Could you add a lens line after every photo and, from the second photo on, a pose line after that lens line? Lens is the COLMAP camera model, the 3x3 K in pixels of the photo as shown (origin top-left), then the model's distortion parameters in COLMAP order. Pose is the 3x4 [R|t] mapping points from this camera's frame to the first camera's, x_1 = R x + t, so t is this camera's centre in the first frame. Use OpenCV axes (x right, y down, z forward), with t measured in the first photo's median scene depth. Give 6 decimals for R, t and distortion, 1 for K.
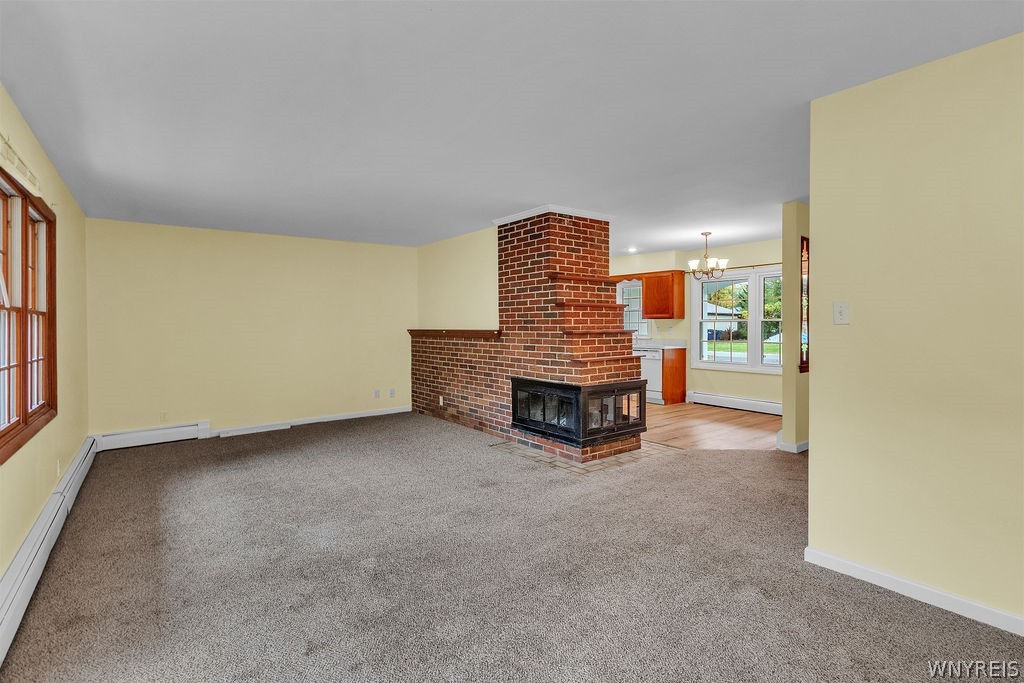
lens RADIAL K [[479.7, 0, 513.1], [0, 479.7, 329.8], [0, 0, 1]] dist [0.000485, 0.000148]
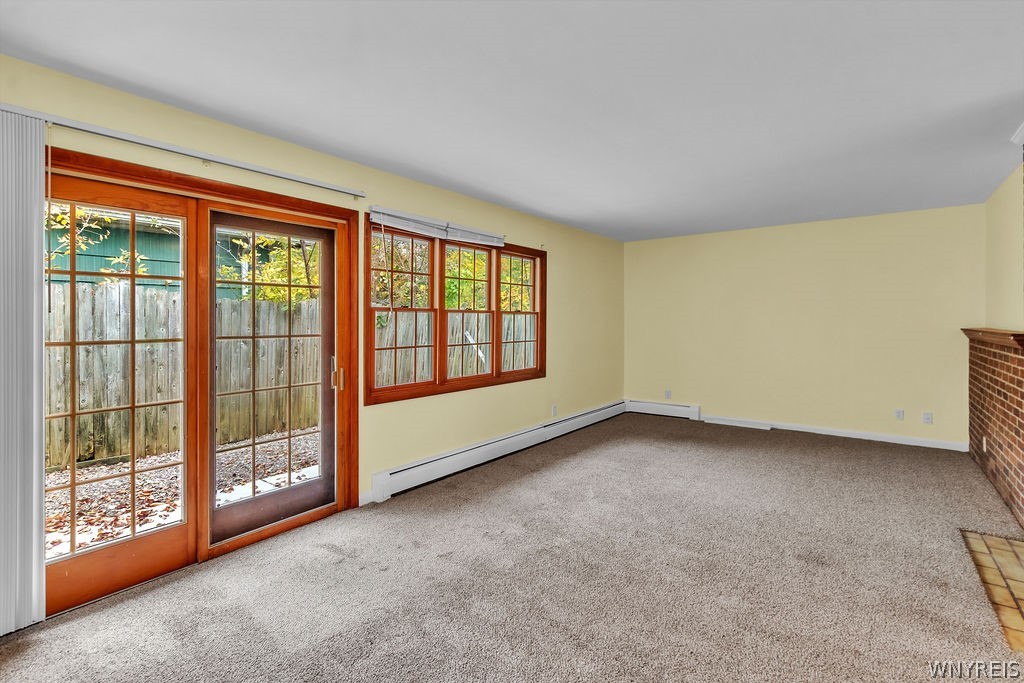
lens RADIAL K [[481.4, 0, 507.3], [0, 481.4, 318.0], [0, 0, 1]] dist [-0.000137, 0.000039]
pose [[0.267465, 0.005999, -0.963549, 0.371144], [-0.012681, 0.999916, 0.002705, -0.012723], [0.963484, 0.011495, 0.267518, 0.301739]]
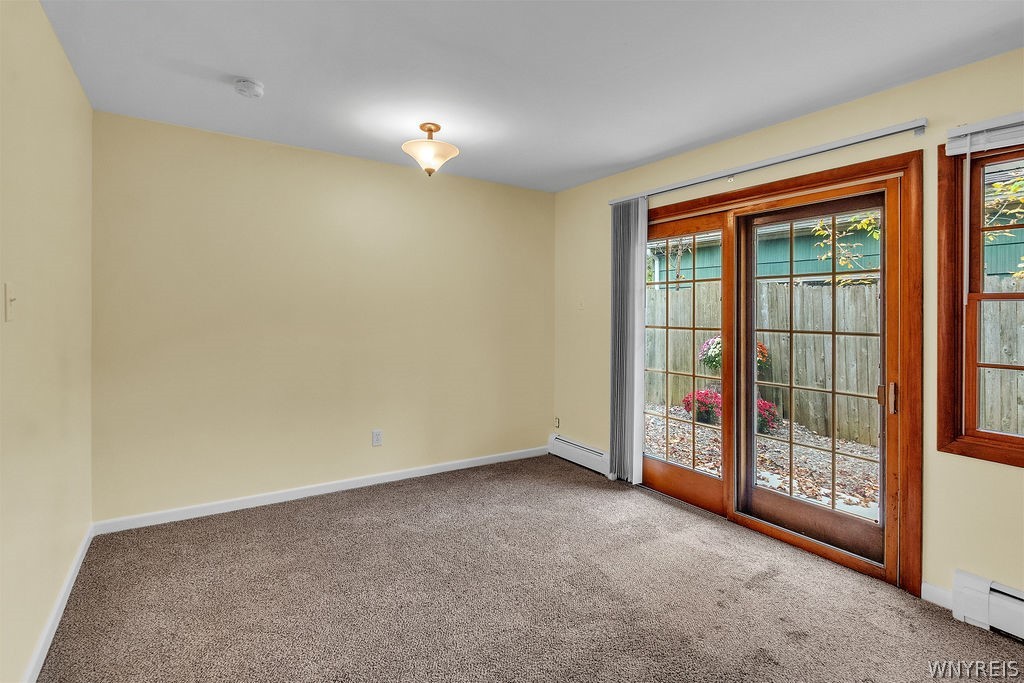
lens RADIAL K [[483.0, 0, 506.5], [0, 483.0, 312.5], [0, 0, 1]] dist [0.003222, 0.000826]
pose [[-0.997406, 0.002011, 0.071955, 0.011437], [0.002848, 0.999930, 0.011527, -0.013883], [-0.071927, 0.011702, -0.997341, 0.761320]]
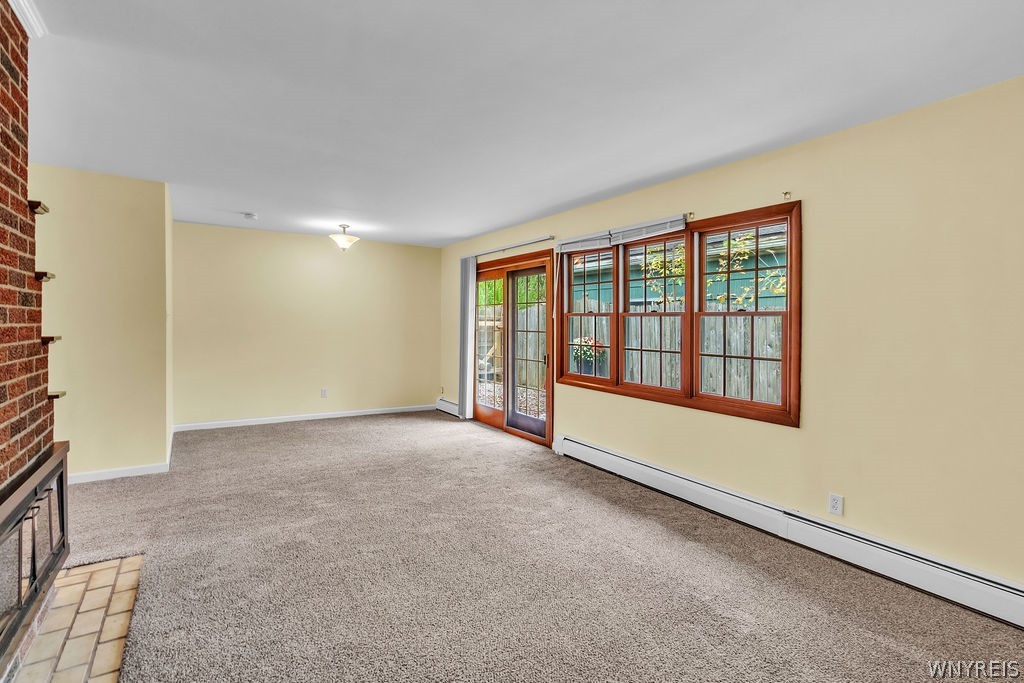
lens RADIAL K [[477.4, 0, 509.2], [0, 477.4, 327.5], [0, 0, 1]] dist [0.000808, -0.000566]
pose [[-0.997339, -0.001644, 0.072887, -0.325281], [-0.000305, 0.999831, 0.018371, -0.013674], [-0.072905, 0.018300, -0.997171, 1.279494]]
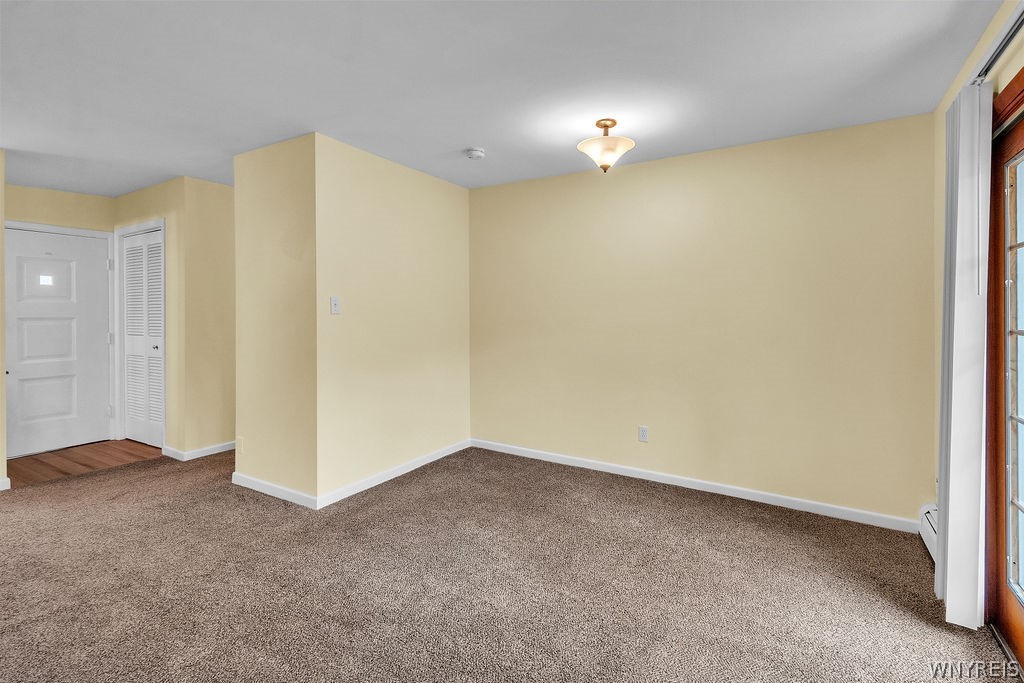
lens RADIAL K [[483.0, 0, 506.5], [0, 483.0, 312.5], [0, 0, 1]] dist [0.003222, 0.000826]
pose [[-0.357911, 0.003545, 0.933749, -0.359692], [0.014266, 0.999897, 0.001673, -0.005591], [-0.933647, 0.013920, -0.357924, 0.504977]]
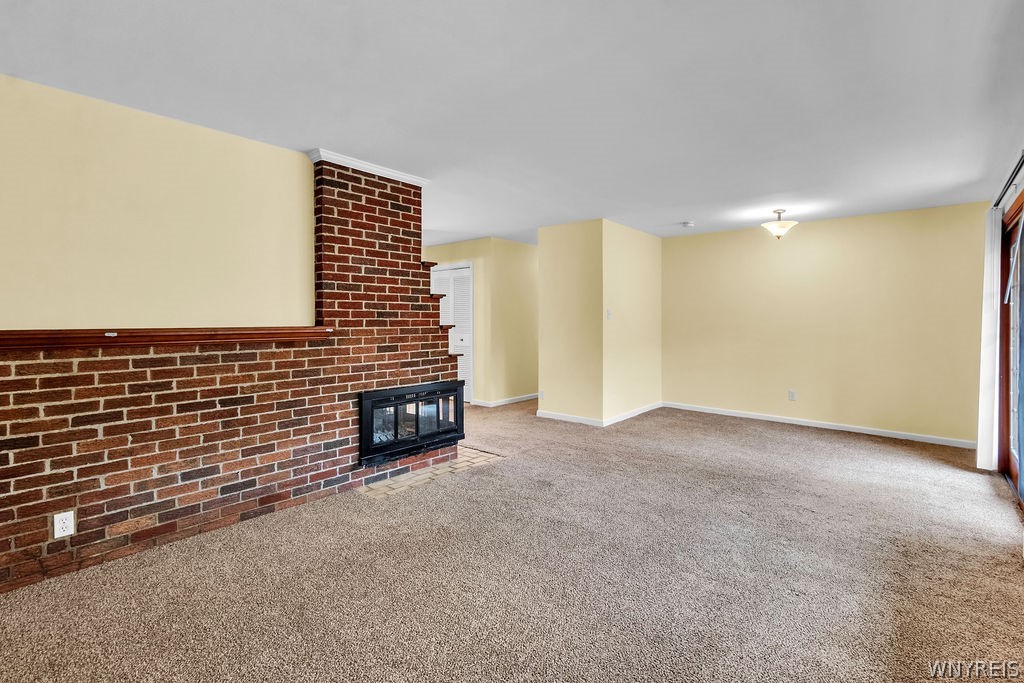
lens RADIAL K [[480.0, 0, 502.2], [0, 480.0, 320.0], [0, 0, 1]] dist [0.000128, 0.000124]
pose [[-0.197294, 0.004184, 0.980336, -0.745253], [0.010810, 0.999939, -0.002092, -0.004063], [-0.980285, 0.010185, -0.197327, 0.965582]]
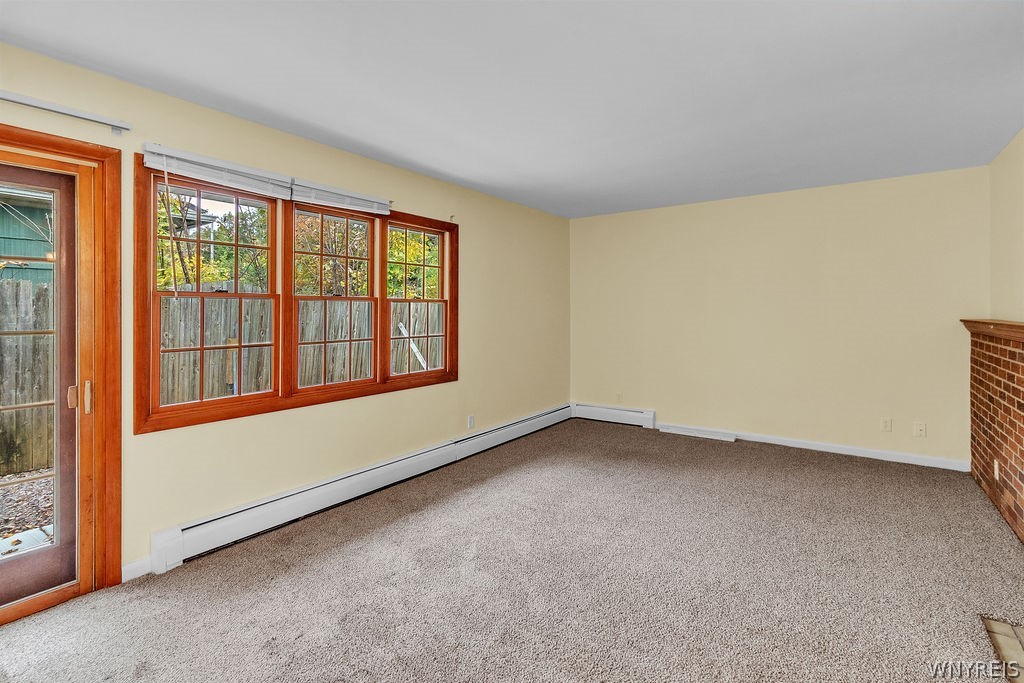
lens RADIAL K [[486.1, 0, 509.4], [0, 486.1, 308.3], [0, 0, 1]] dist [0.001022, -0.000570]
pose [[0.299579, 0.006076, -0.954052, 0.219011], [-0.012114, 0.999923, 0.002564, -0.012321], [0.953995, 0.010790, 0.299630, 0.498585]]
